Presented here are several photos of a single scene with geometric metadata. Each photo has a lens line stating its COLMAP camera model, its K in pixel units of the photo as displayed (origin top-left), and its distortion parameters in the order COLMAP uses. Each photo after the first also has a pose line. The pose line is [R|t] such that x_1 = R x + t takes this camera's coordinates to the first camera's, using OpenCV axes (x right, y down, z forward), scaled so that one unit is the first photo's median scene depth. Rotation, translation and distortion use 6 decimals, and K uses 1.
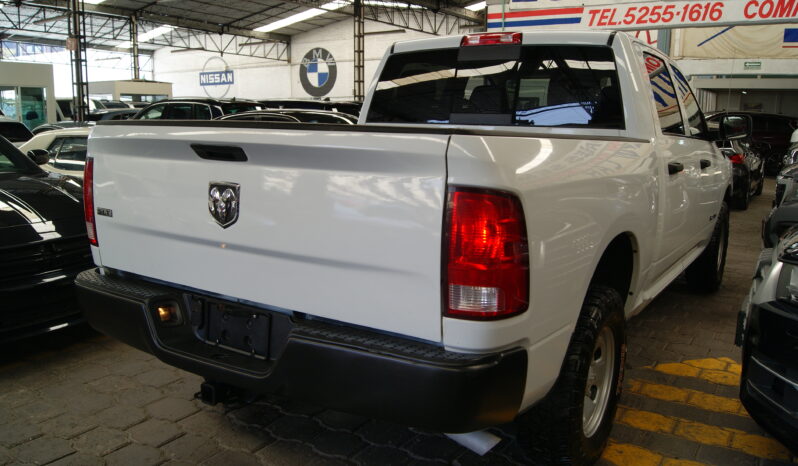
lens RADIAL K [[661.6, 0, 399.0], [0, 661.6, 233.0], [0, 0, 1]] dist [-0.071898, 0.000035]
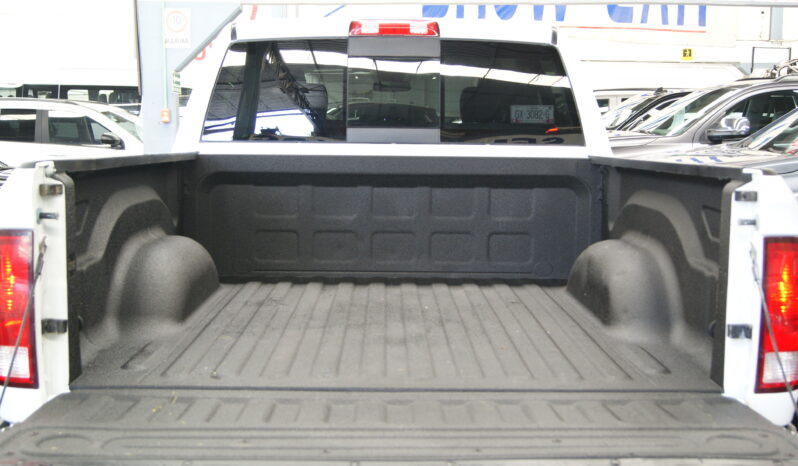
lens RADIAL K [[922.1, 0, 399.0], [0, 922.1, 233.0], [0, 0, 1]] dist [-0.066212, 0.000308]
pose [[0.830639, -0.078820, 0.551204, -0.225744], [0.099501, 0.995008, -0.007661, -0.028789], [-0.547848, 0.061209, 0.834335, 0.074648]]
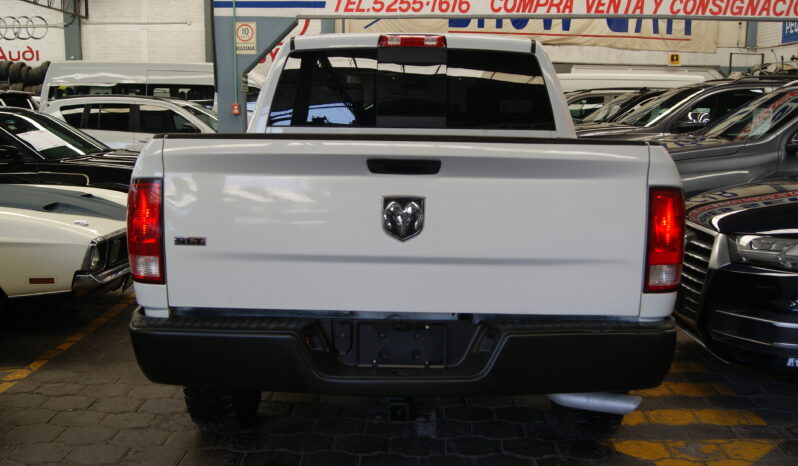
lens RADIAL K [[823.7, 0, 399.0], [0, 823.7, 233.0], [0, 0, 1]] dist [-0.064528, -0.005617]
pose [[0.855219, -0.080975, 0.511902, -0.270073], [0.090505, 0.995876, 0.006327, -0.008701], [-0.510304, 0.040919, 0.859020, -0.019163]]
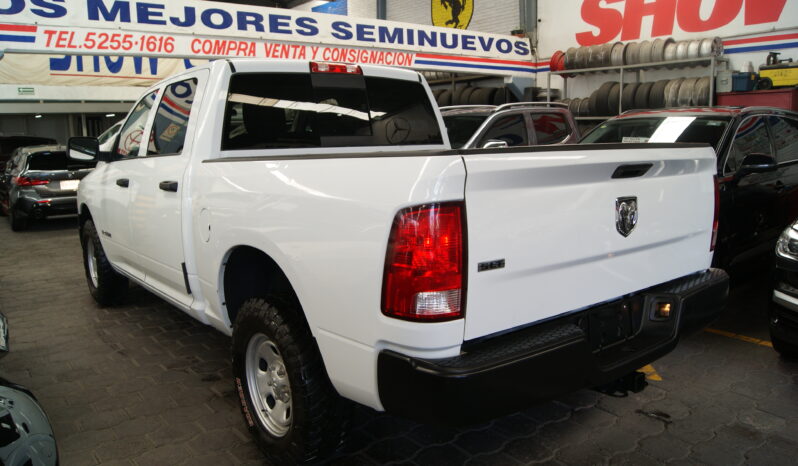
lens RADIAL K [[623.5, 0, 398.1], [0, 623.5, 219.4], [0, 0, 1]] dist [-0.090282, 0.002922]
pose [[0.335516, -0.142117, 0.931253, -0.414232], [0.184512, 0.979321, 0.082976, -0.059132], [-0.923788, 0.143988, 0.354800, 0.294419]]
